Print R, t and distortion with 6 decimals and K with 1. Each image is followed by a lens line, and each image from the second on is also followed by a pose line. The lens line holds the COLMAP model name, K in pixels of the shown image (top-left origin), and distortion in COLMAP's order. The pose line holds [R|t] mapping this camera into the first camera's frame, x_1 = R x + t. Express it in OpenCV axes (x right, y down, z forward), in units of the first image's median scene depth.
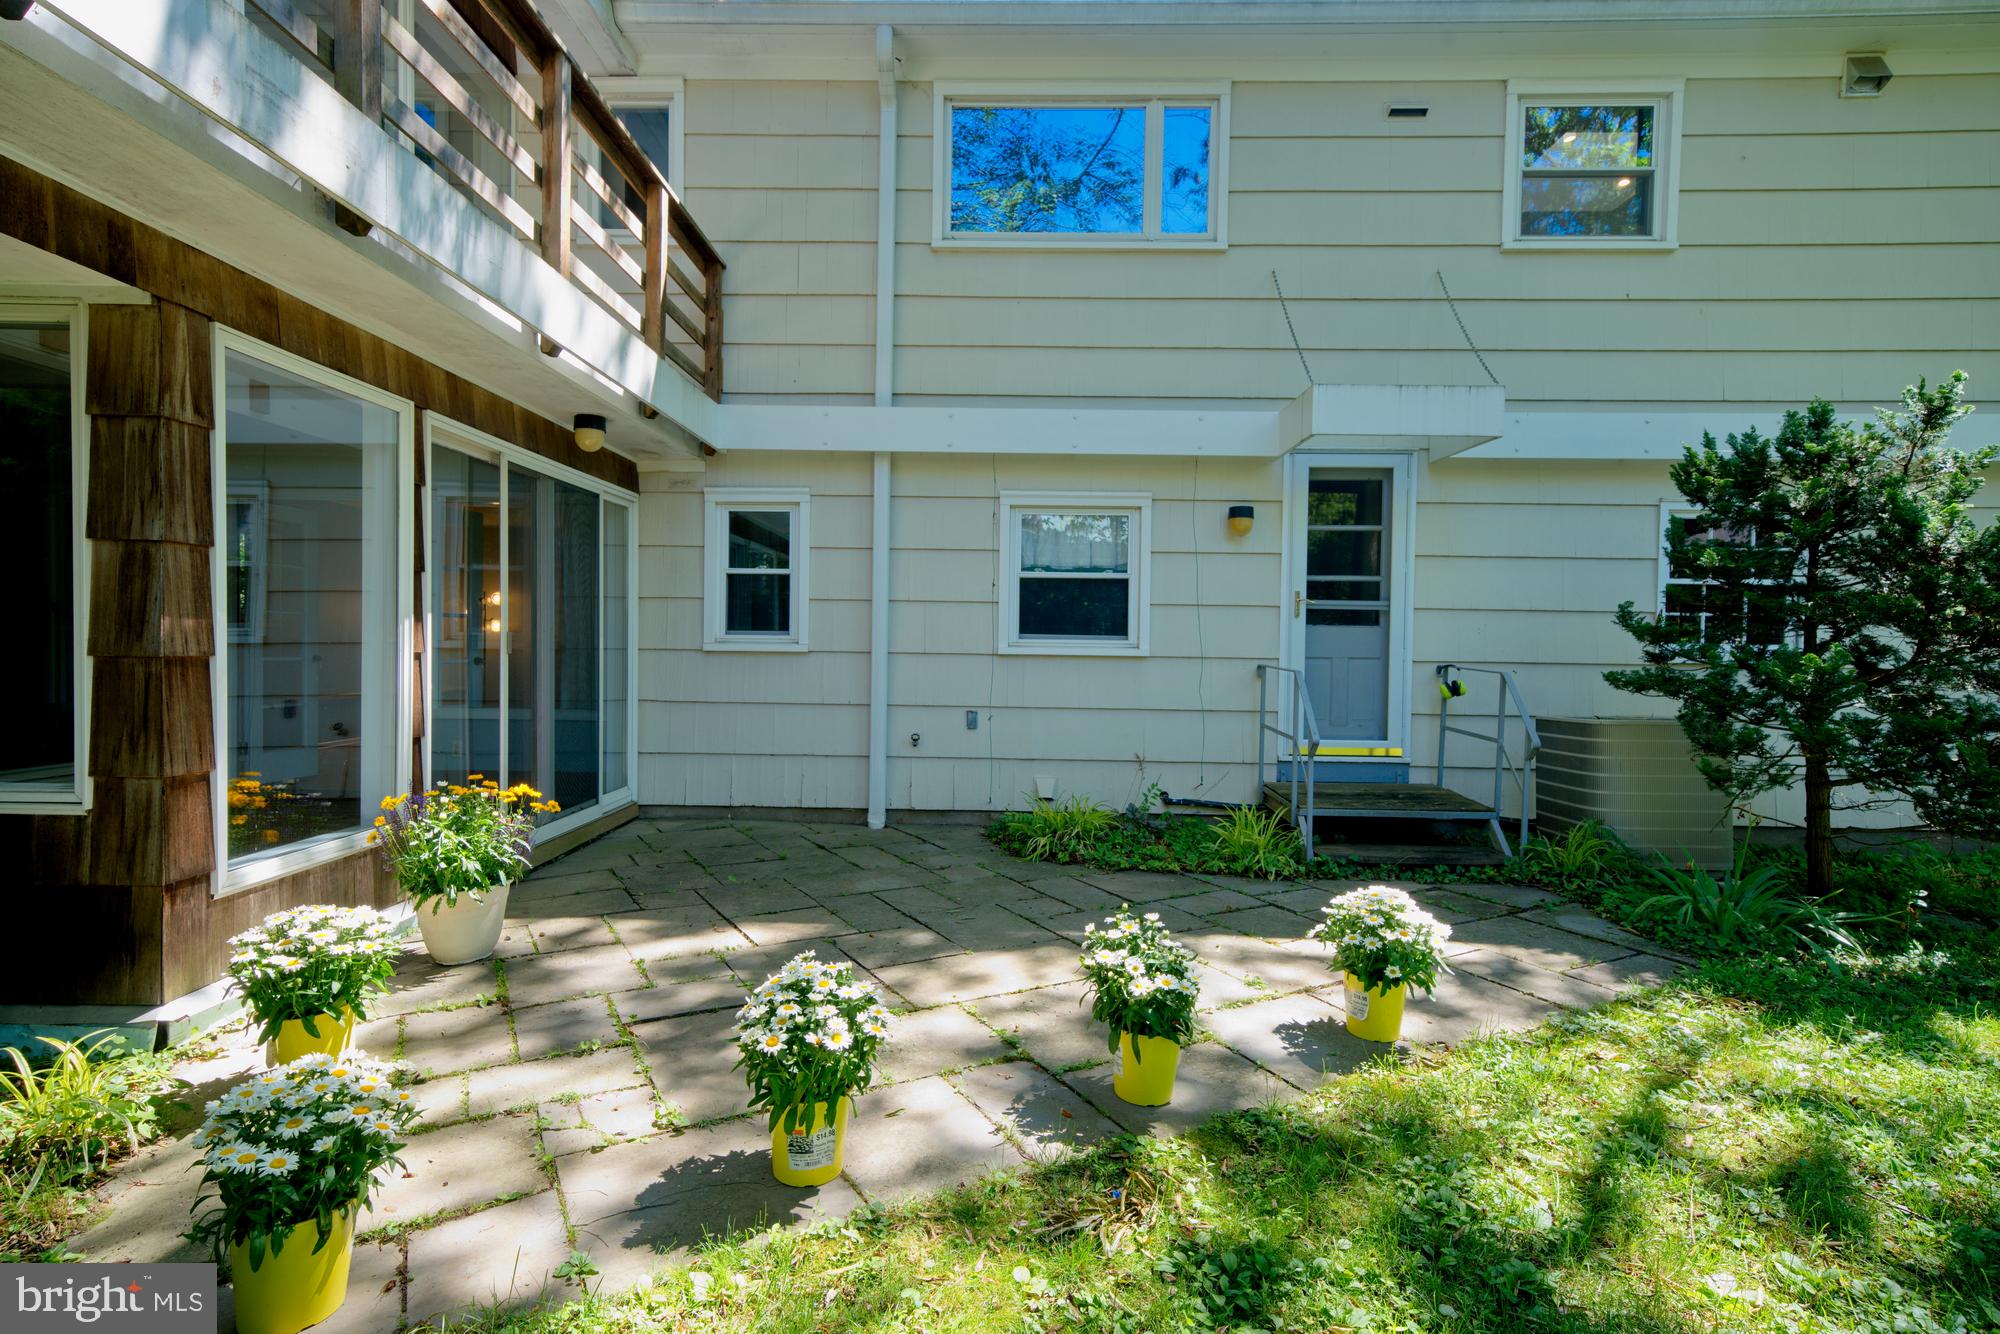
lens RADIAL K [[1013.3, 0, 975.3], [0, 1013.3, 664.0], [0, 0, 1]] dist [0.009208, -0.003932]
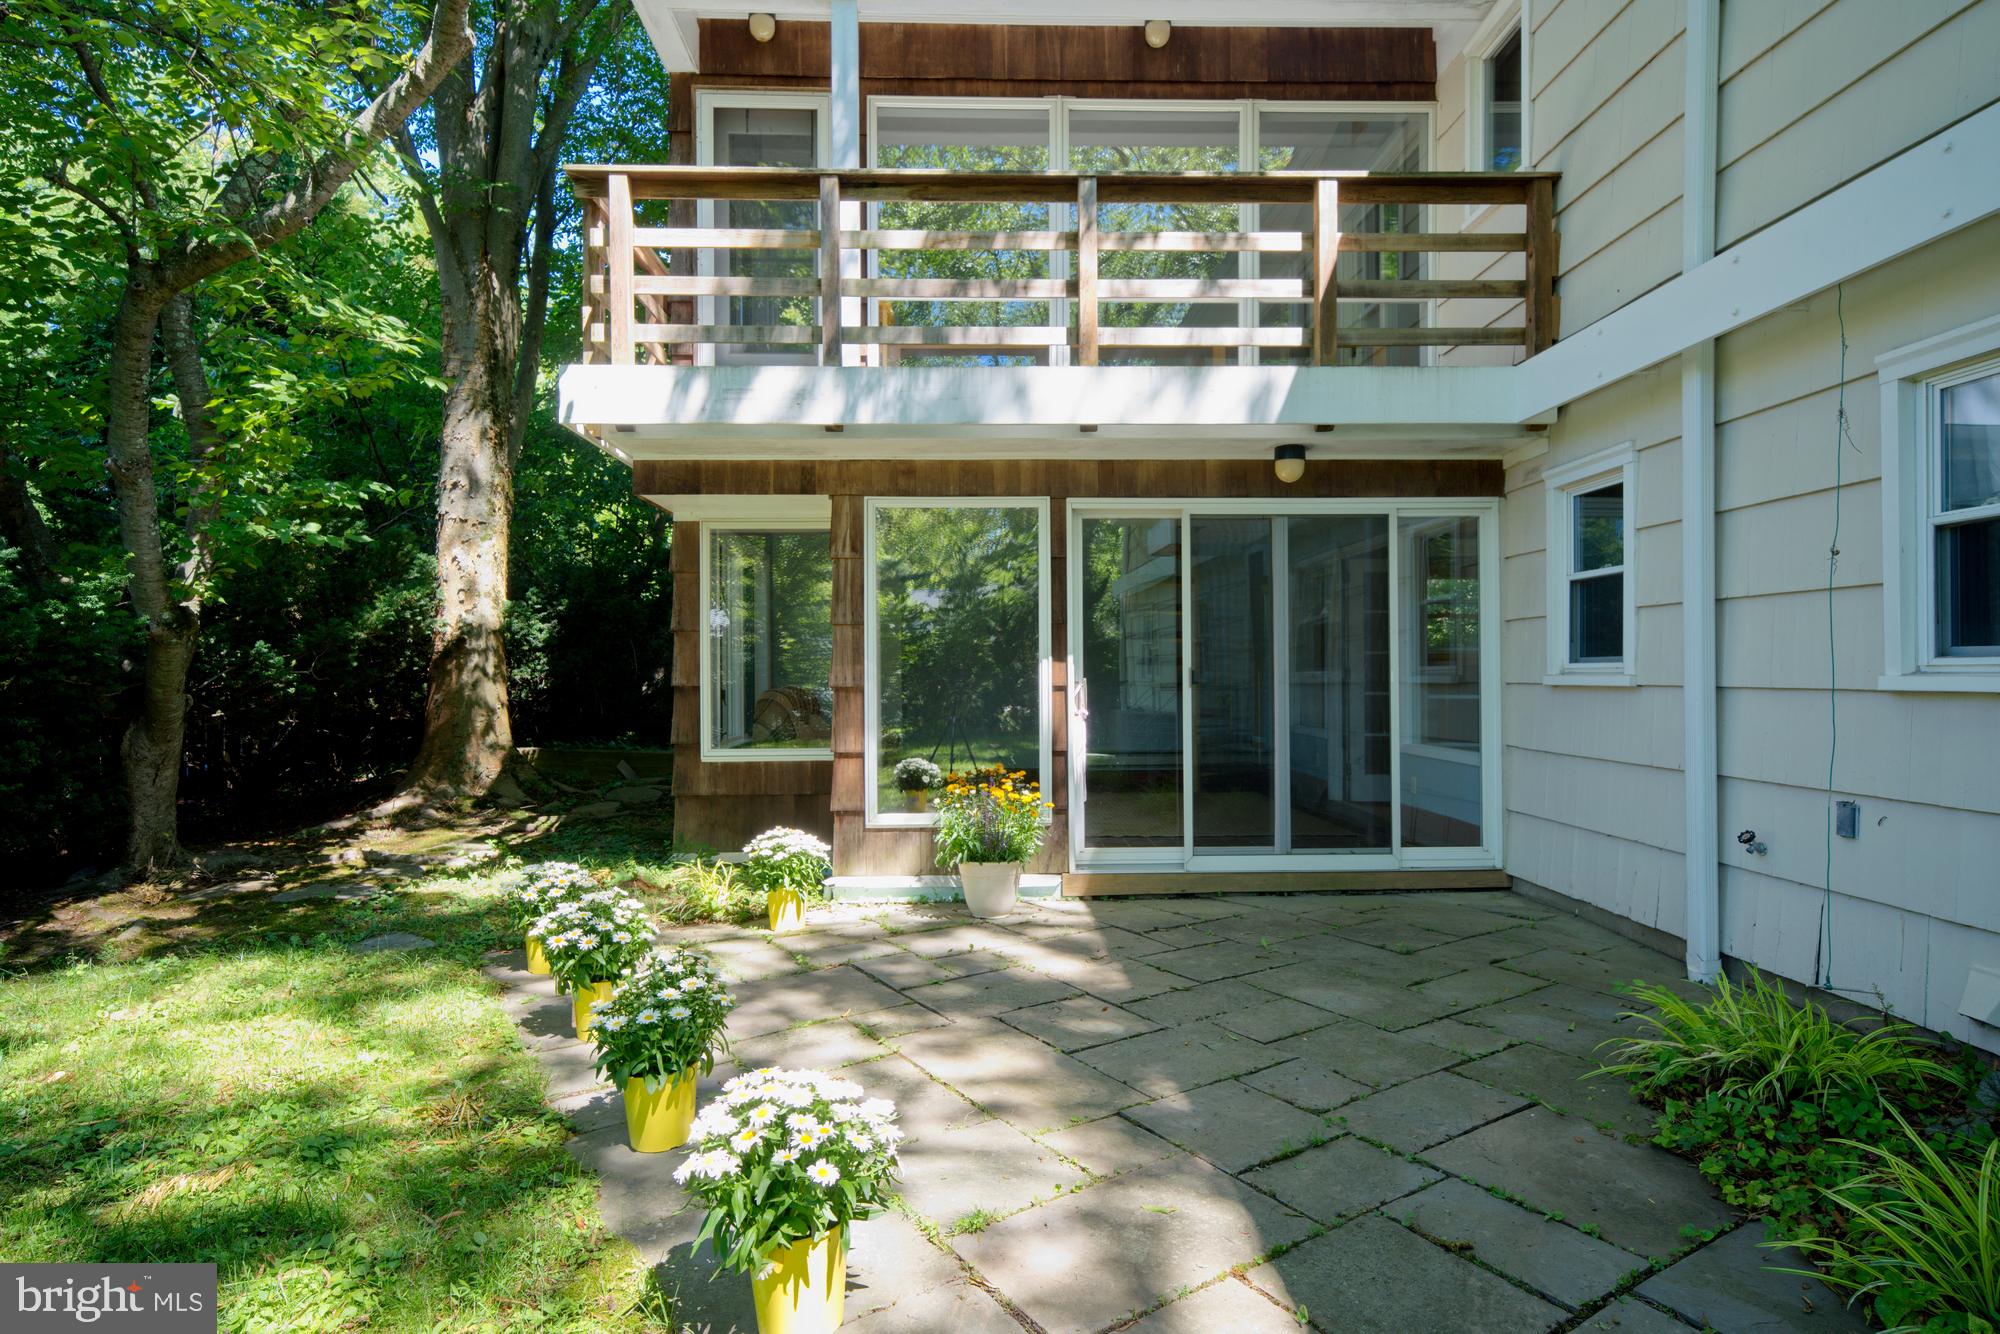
lens RADIAL K [[1063.8, 0, 992.2], [0, 1063.8, 665.4], [0, 0, 1]] dist [0.010728, 0.005347]
pose [[0.042178, -0.021710, -0.998874, 0.524345], [-0.014792, 0.999641, -0.022351, -0.003720], [0.999001, 0.015718, 0.041842, 0.552673]]
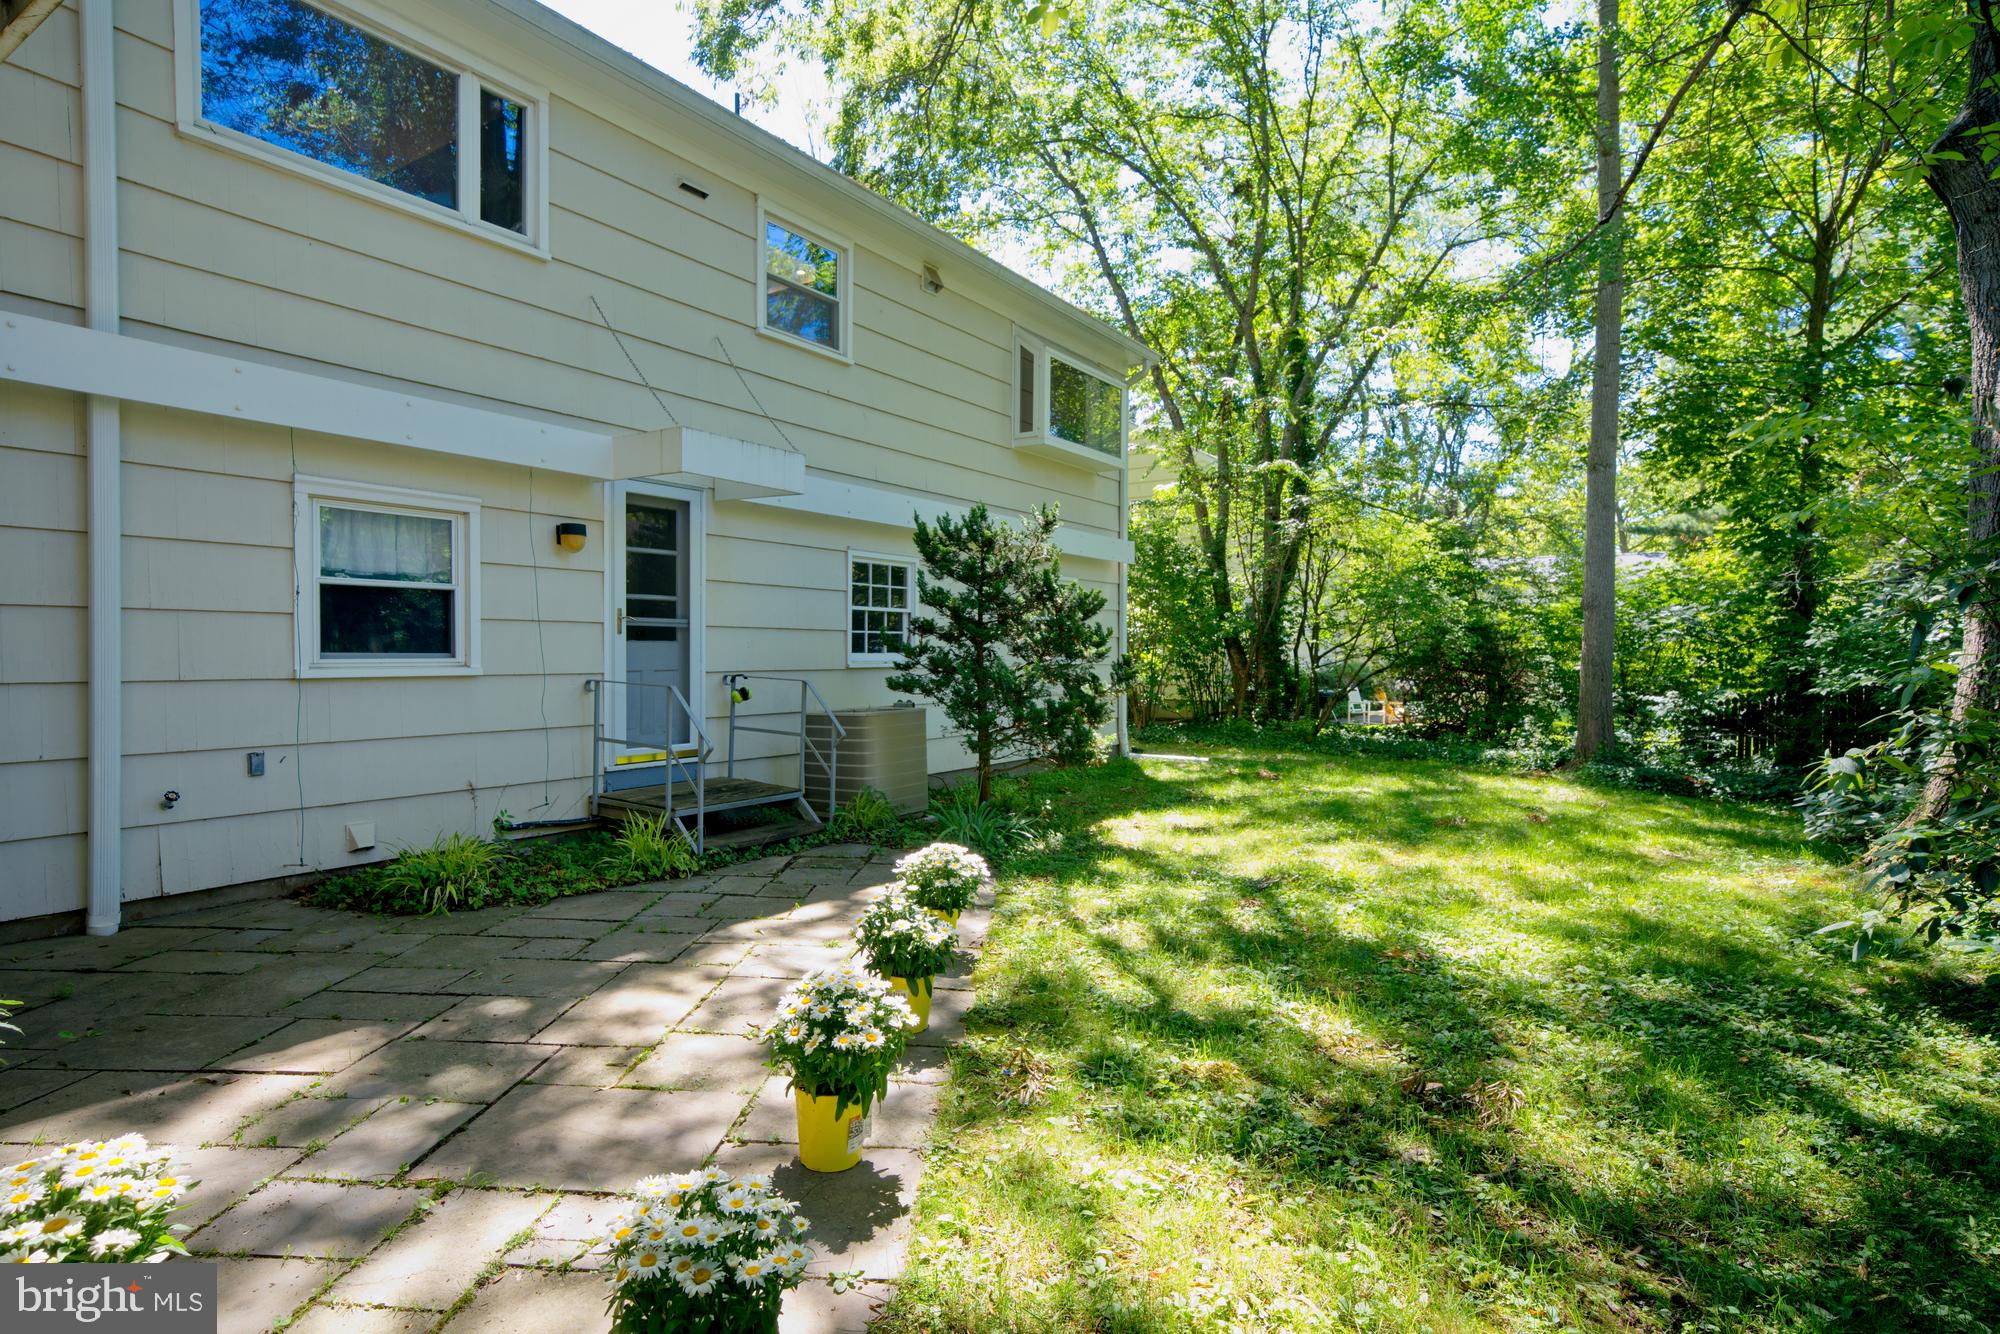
lens RADIAL K [[1013.3, 0, 1050.7], [0, 1013.3, 667.3], [0, 0, 1]] dist [0.009208, -0.003932]
pose [[0.512850, -0.026125, 0.858081, -0.362732], [0.015905, 0.999654, 0.020930, -0.025991], [-0.858331, 0.002914, 0.513088, 0.074246]]
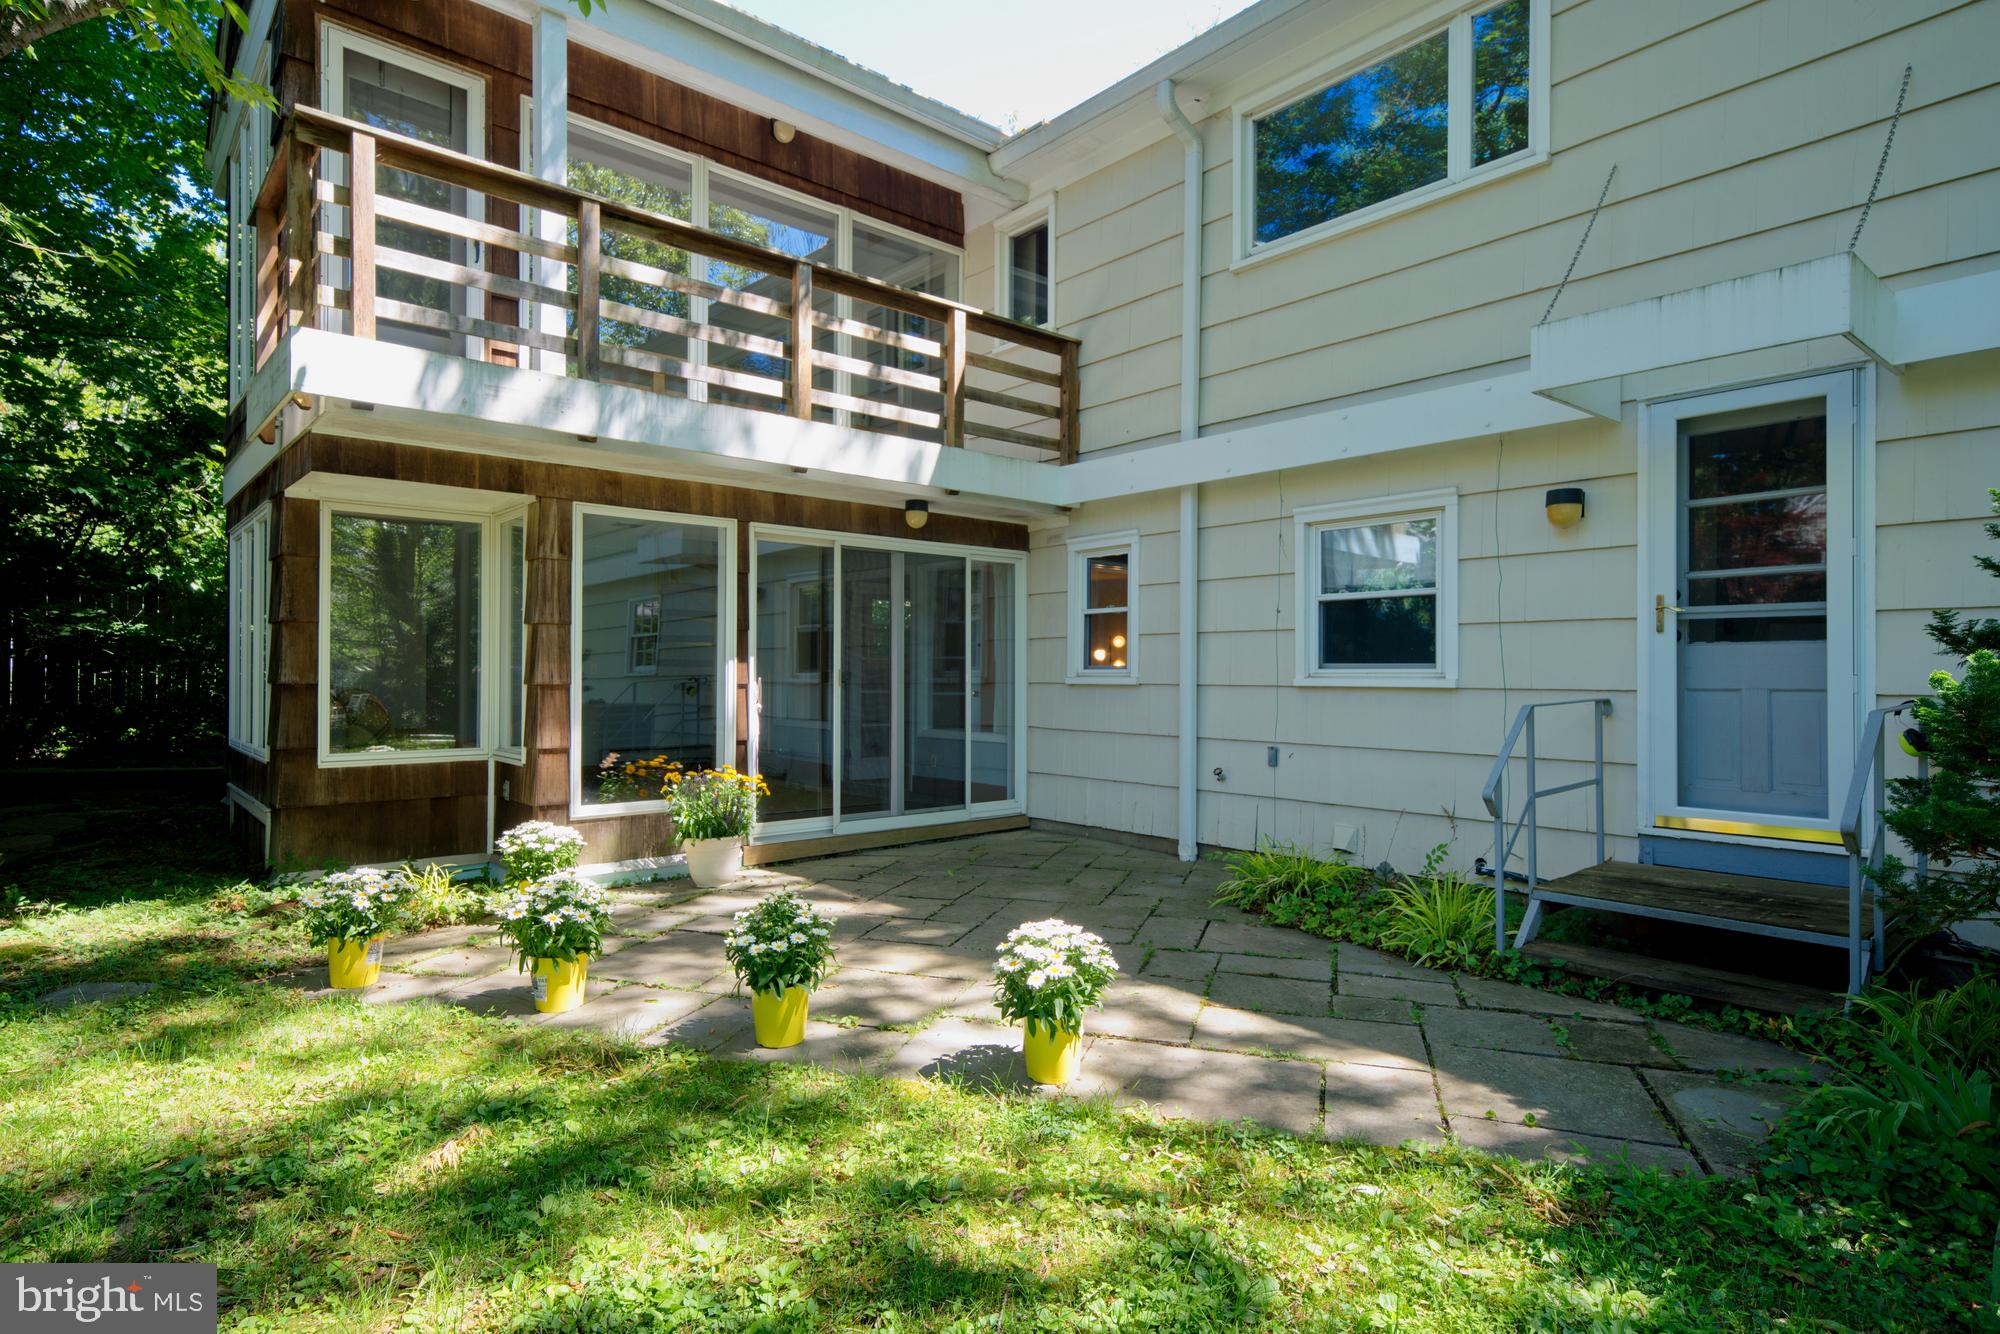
lens RADIAL K [[1063.8, 0, 992.3], [0, 1063.8, 667.7], [0, 0, 1]] dist [0.010728, 0.005347]
pose [[0.666596, -0.017150, -0.745222, 0.563913], [-0.009342, 0.999465, -0.031357, 0.006603], [0.745361, 0.027864, 0.666079, 0.150889]]
